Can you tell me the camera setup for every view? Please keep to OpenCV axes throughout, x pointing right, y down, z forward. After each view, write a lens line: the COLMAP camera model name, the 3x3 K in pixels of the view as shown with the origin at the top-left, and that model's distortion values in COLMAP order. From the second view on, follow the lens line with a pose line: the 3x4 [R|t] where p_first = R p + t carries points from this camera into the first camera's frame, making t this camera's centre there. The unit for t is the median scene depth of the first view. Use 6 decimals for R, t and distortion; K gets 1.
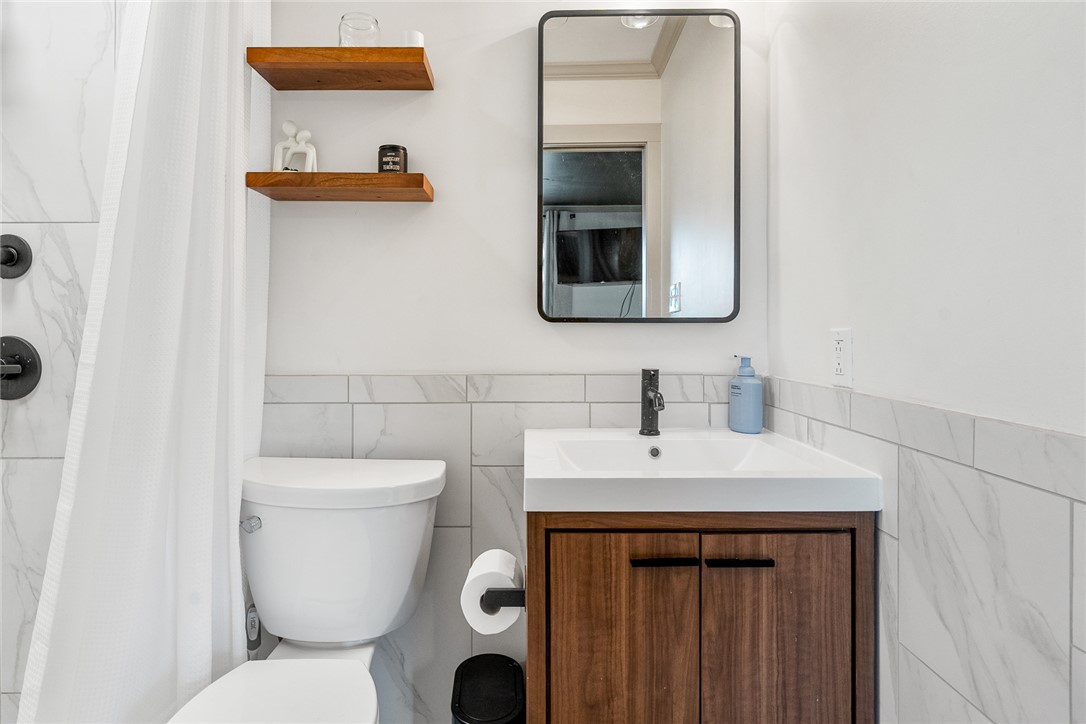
lens RADIAL K [[576.7, 0, 524.9], [0, 576.7, 323.9], [0, 0, 1]] dist [-0.005704, 0.002921]
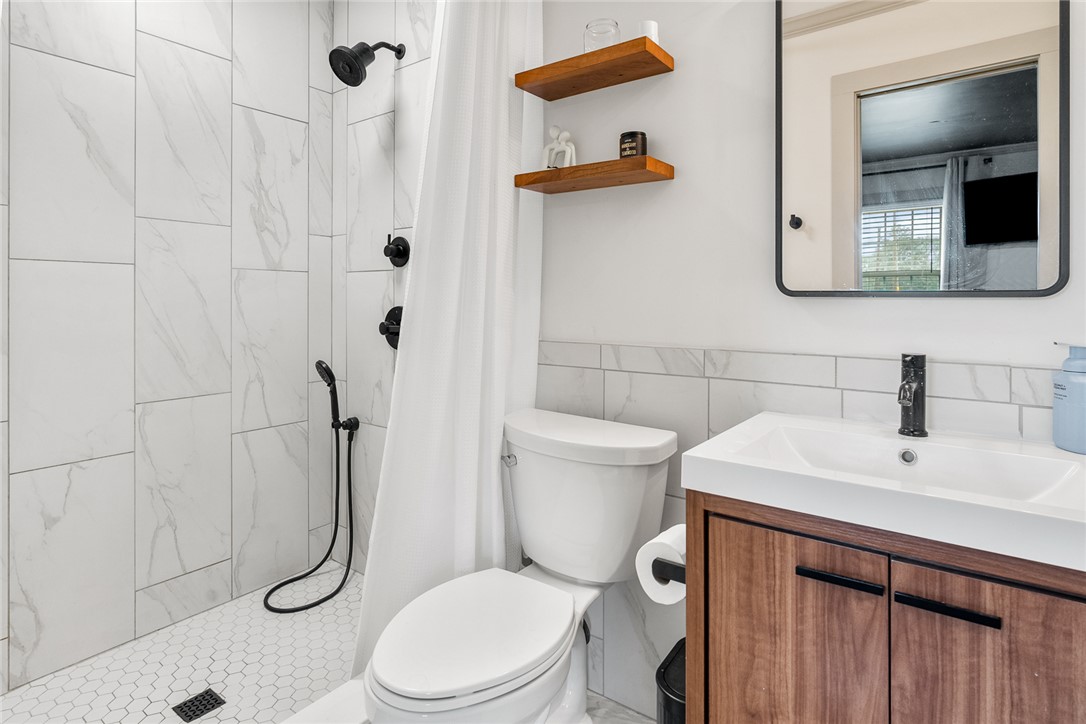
lens RADIAL K [[576.7, 0, 541.4], [0, 576.7, 292.8], [0, 0, 1]] dist [-0.005704, 0.002921]
pose [[0.802003, -0.004176, -0.597305, 0.277882], [-0.000693, 0.999968, -0.007921, -0.001028], [0.597319, 0.006767, 0.801975, 0.039900]]
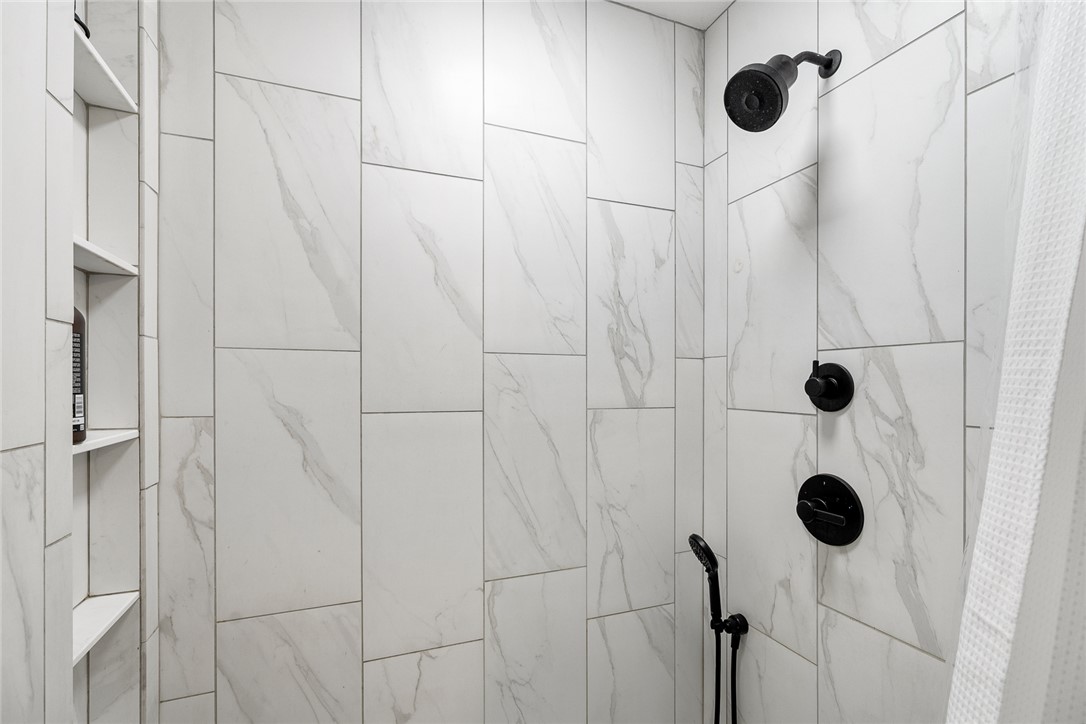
lens RADIAL K [[495.8, 0, 530.5], [0, 495.8, 380.9], [0, 0, 1]] dist [-0.009844, 0.000878]
pose [[0.351314, 0.000882, -0.936257, -0.340821], [-0.002411, 0.999997, 0.000037, -0.129128], [0.936255, 0.002244, 0.351315, 0.290370]]
